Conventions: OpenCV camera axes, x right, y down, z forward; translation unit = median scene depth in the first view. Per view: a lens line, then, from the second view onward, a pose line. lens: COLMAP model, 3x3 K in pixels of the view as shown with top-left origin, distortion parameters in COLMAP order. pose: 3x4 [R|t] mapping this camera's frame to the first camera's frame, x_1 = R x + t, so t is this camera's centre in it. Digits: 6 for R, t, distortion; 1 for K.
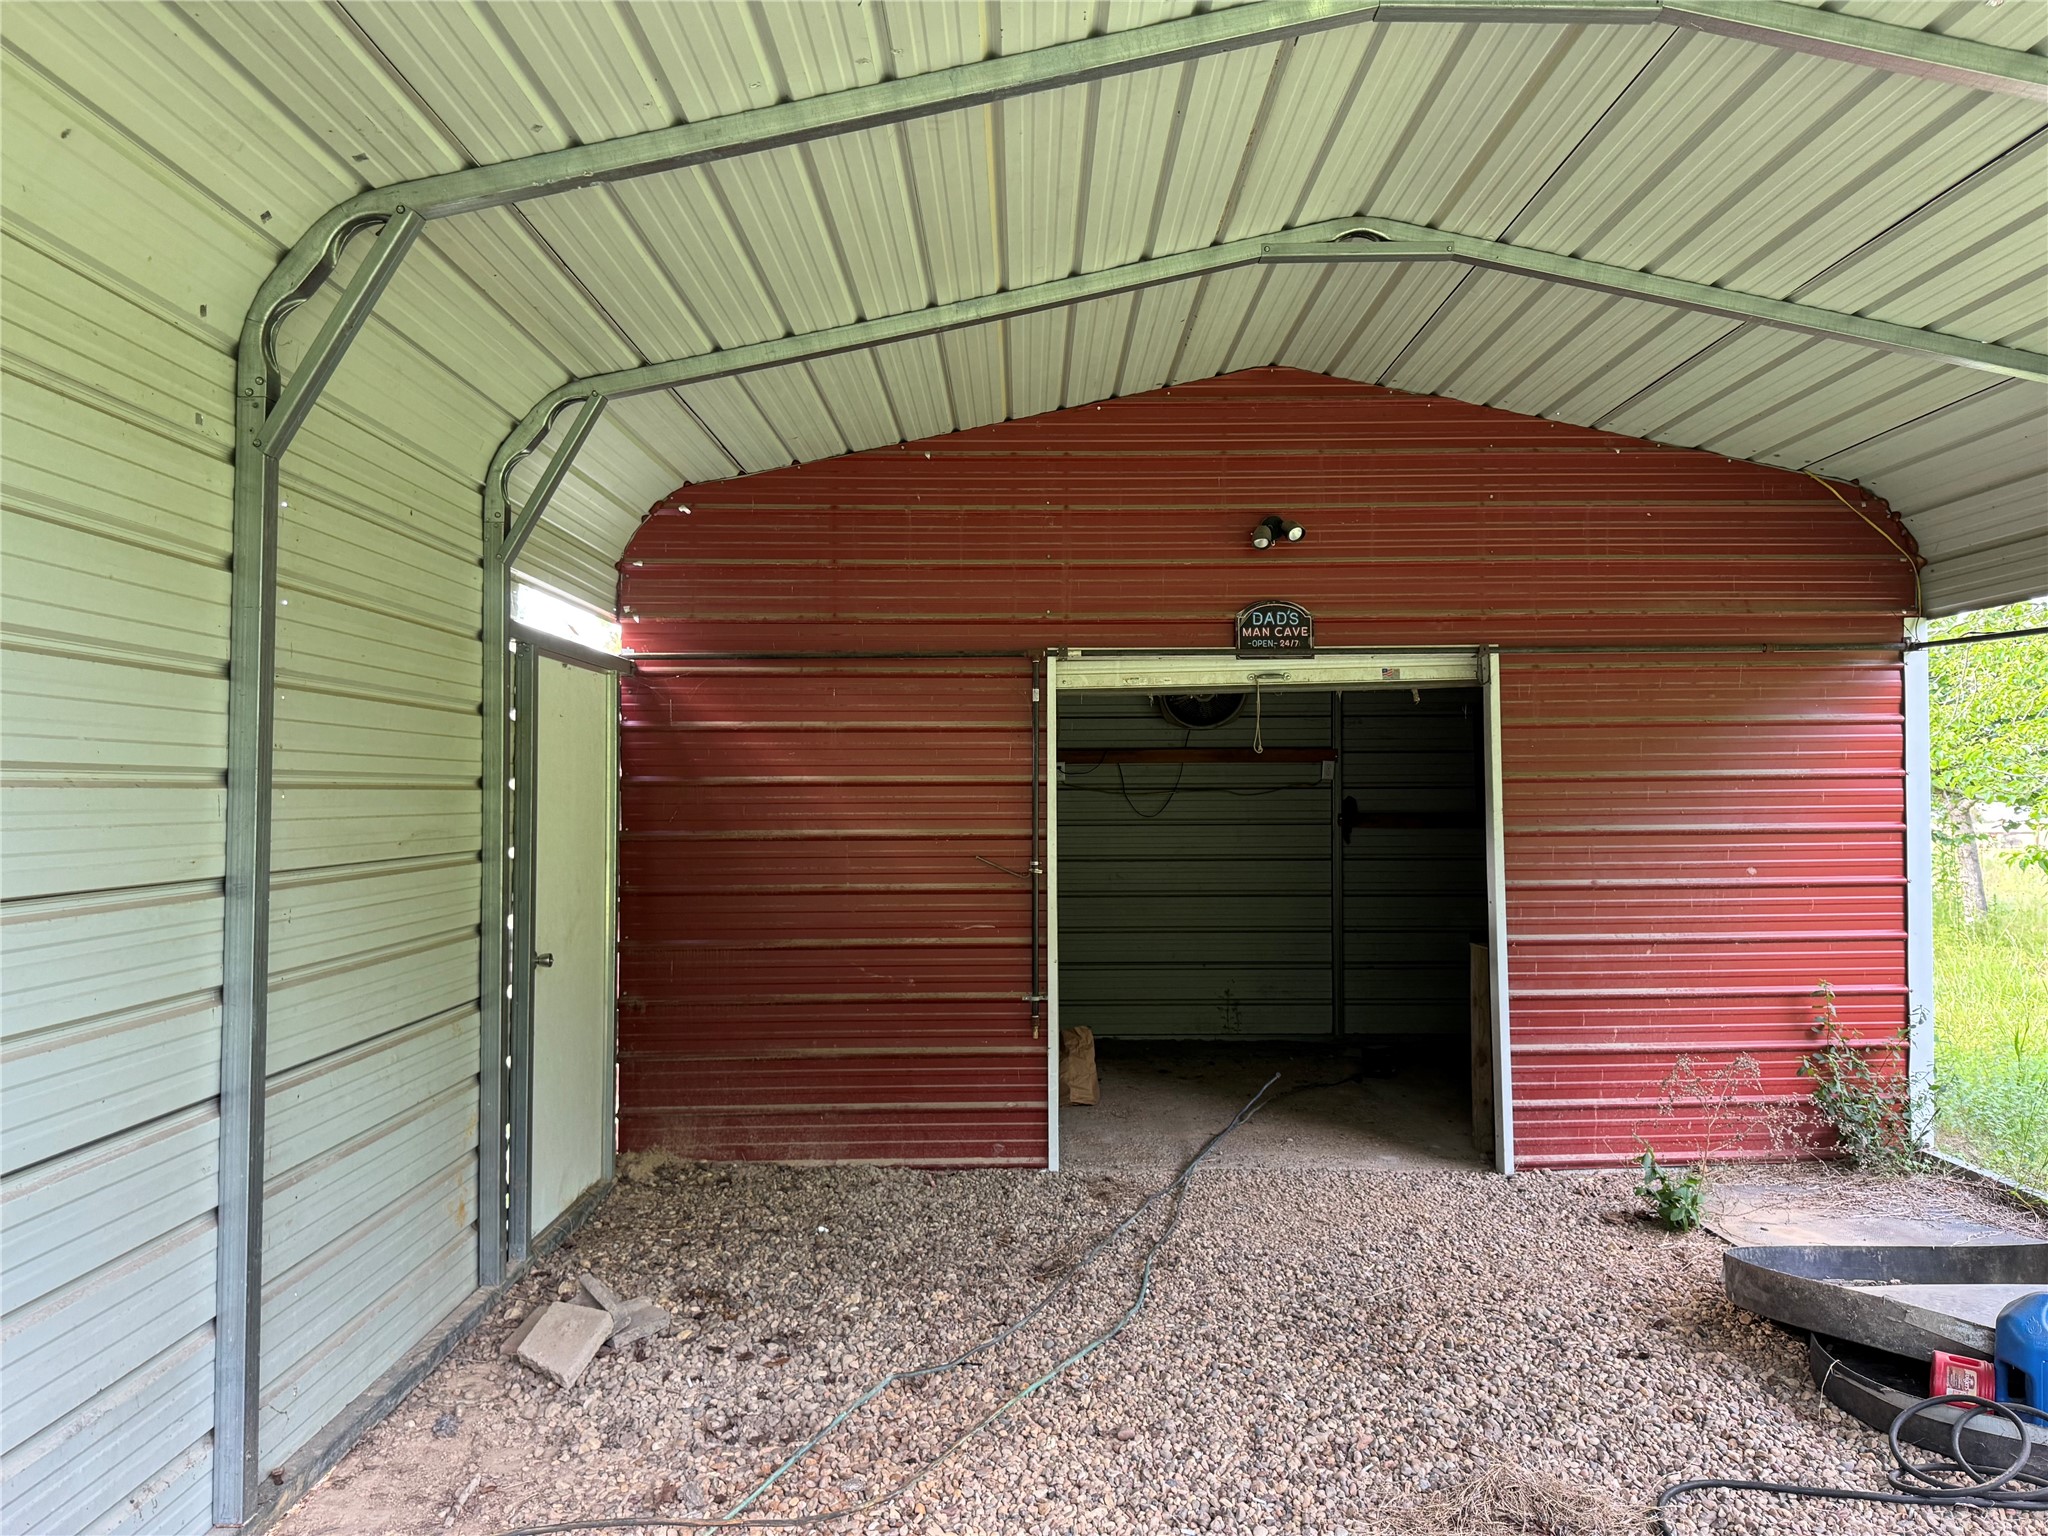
lens RADIAL K [[1403.0, 0, 1015.1], [0, 1403.0, 744.0], [0, 0, 1]] dist [0.029346, -0.043338]
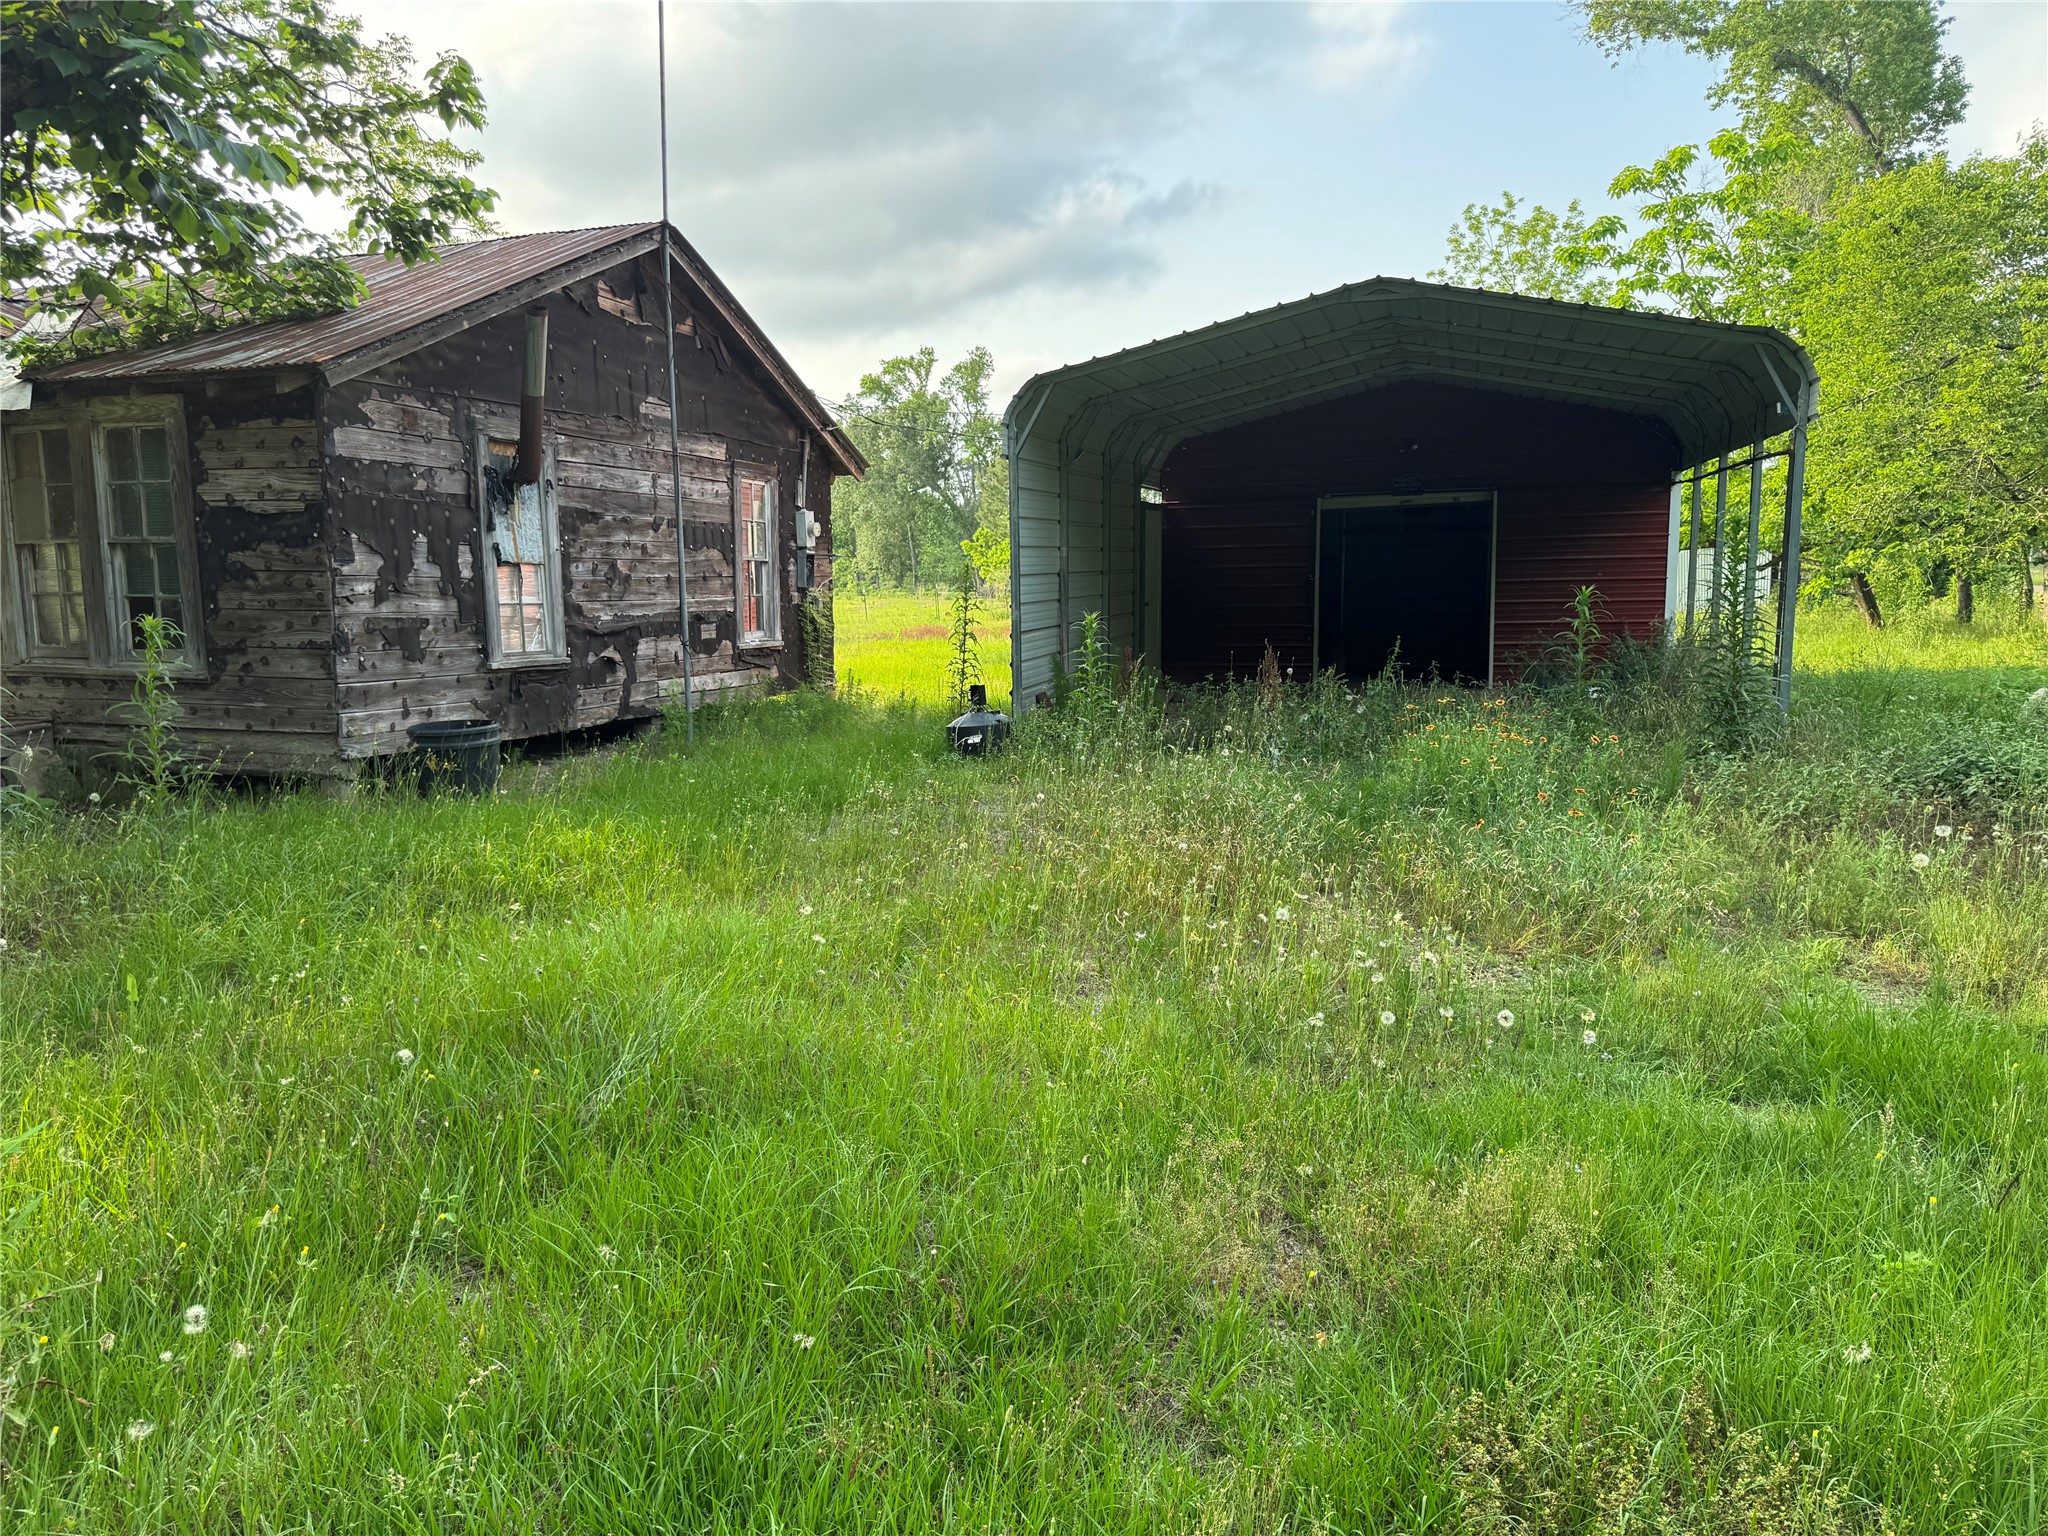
lens RADIAL K [[1403.0, 0, 1010.4], [0, 1403.0, 775.7], [0, 0, 1]] dist [0.029346, -0.043338]
pose [[0.953877, 0.028390, -0.298853, 0.321076], [0.028309, 0.982575, 0.183698, -0.057546], [0.298861, -0.183685, 0.936452, -2.046470]]
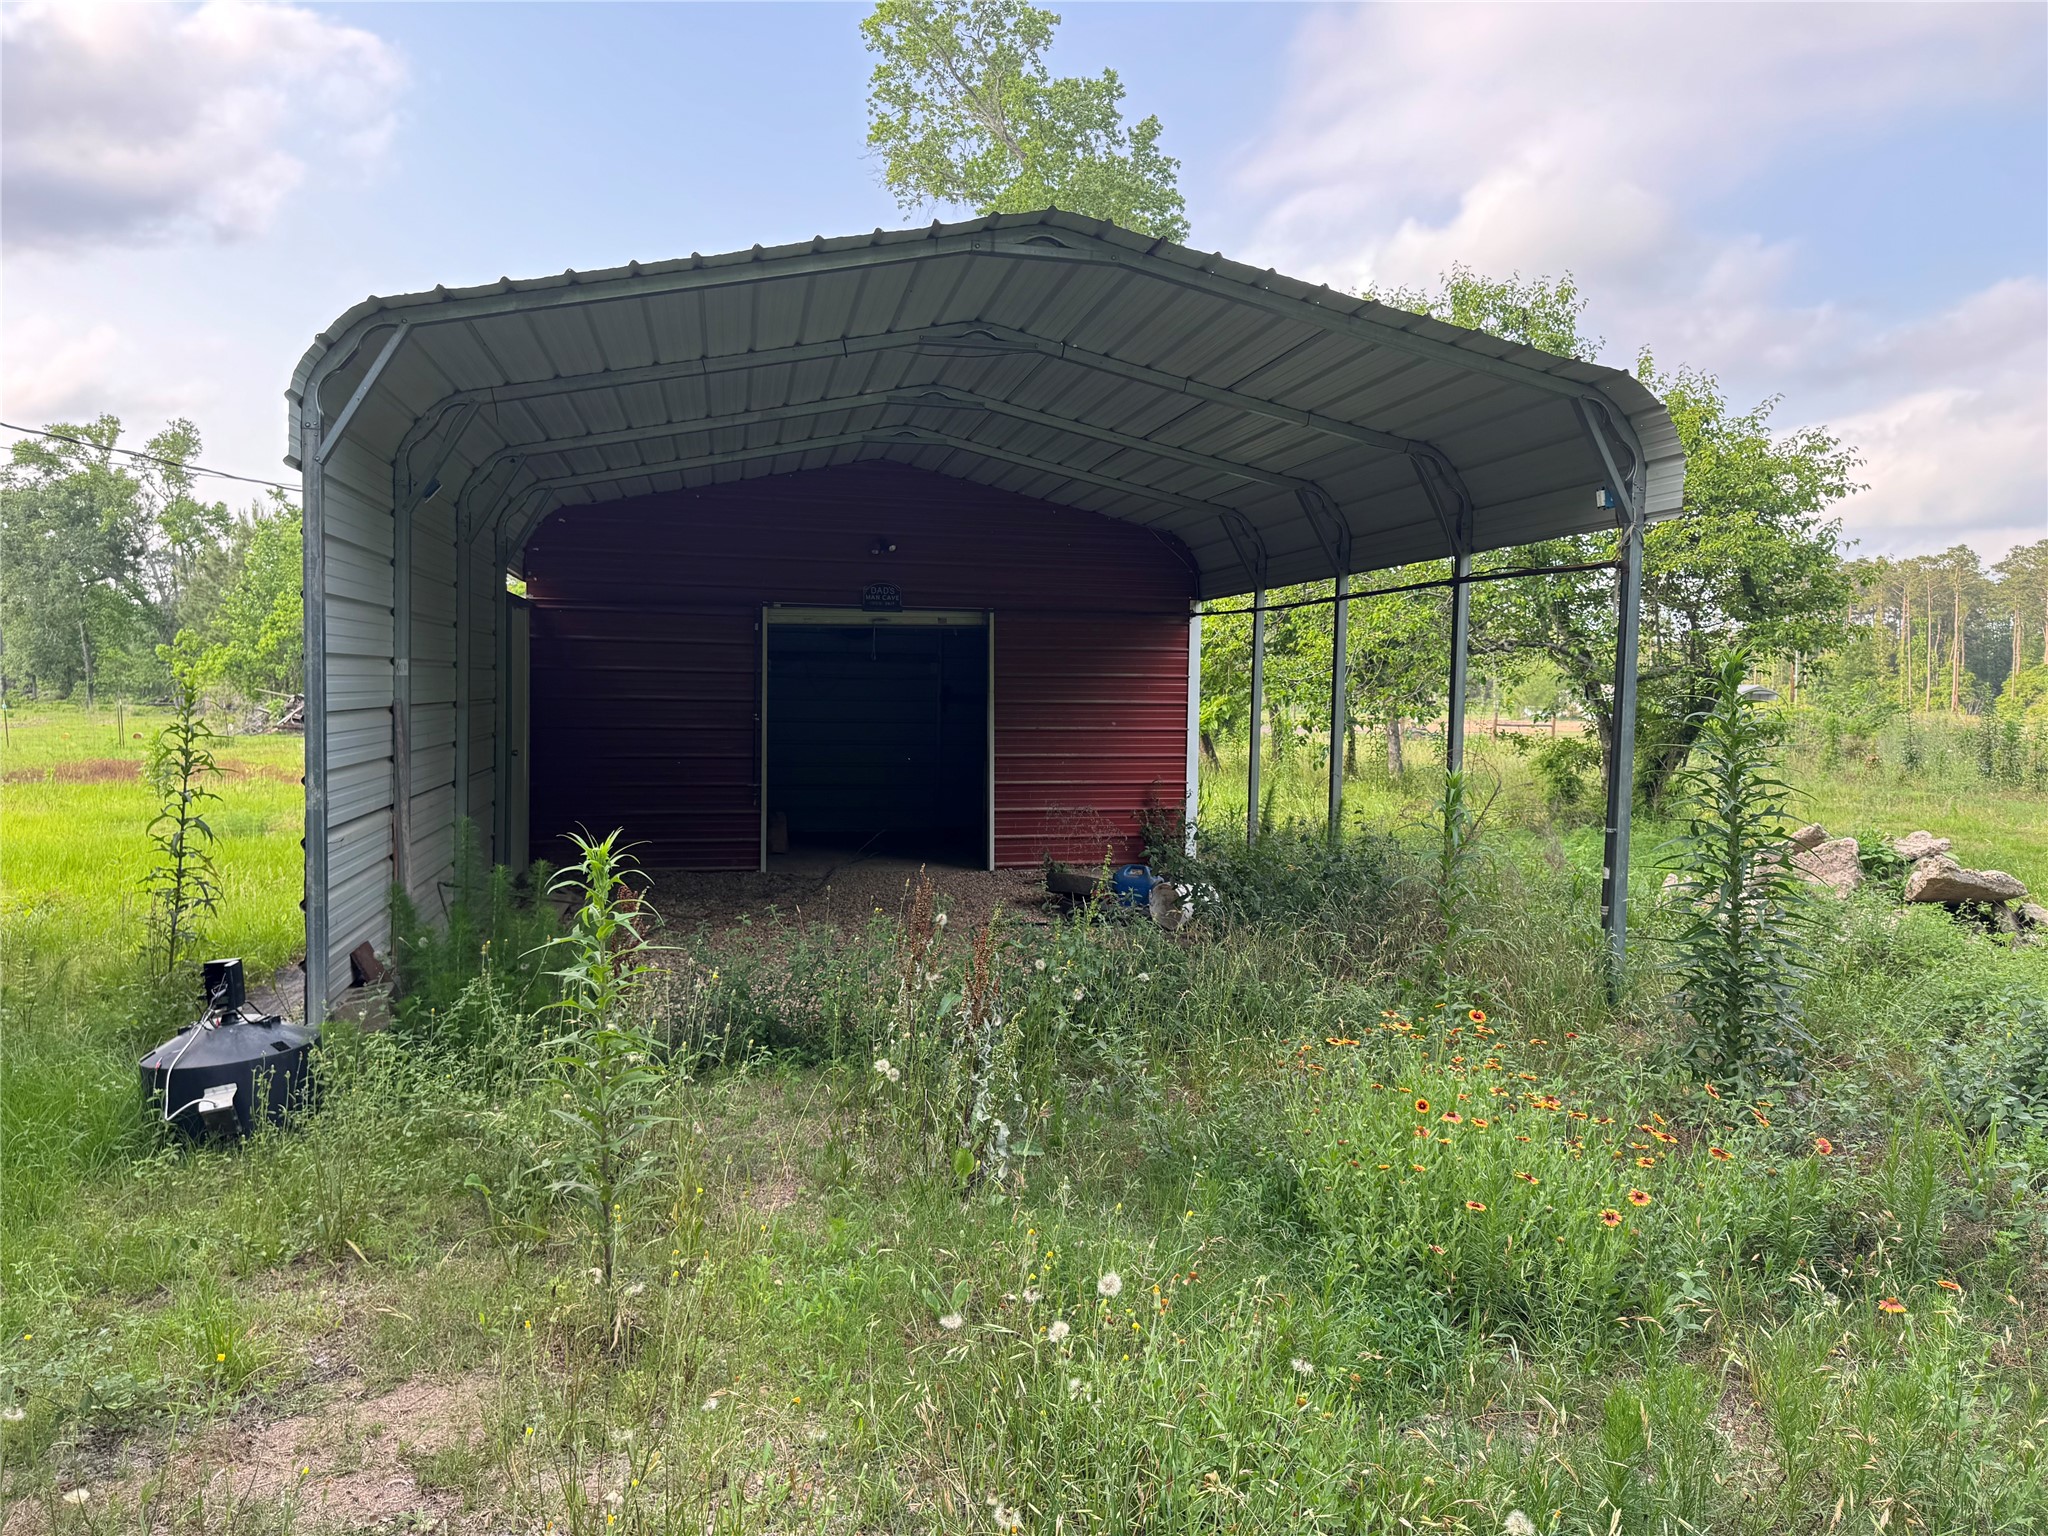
lens RADIAL K [[1403.0, 0, 1024.2], [0, 1403.0, 768.2], [0, 0, 1]] dist [0.029346, -0.043338]
pose [[0.977279, 0.005969, 0.211875, -0.036967], [-0.025923, 0.995465, 0.091530, -0.031433], [-0.210368, -0.094943, 0.973001, -1.079058]]
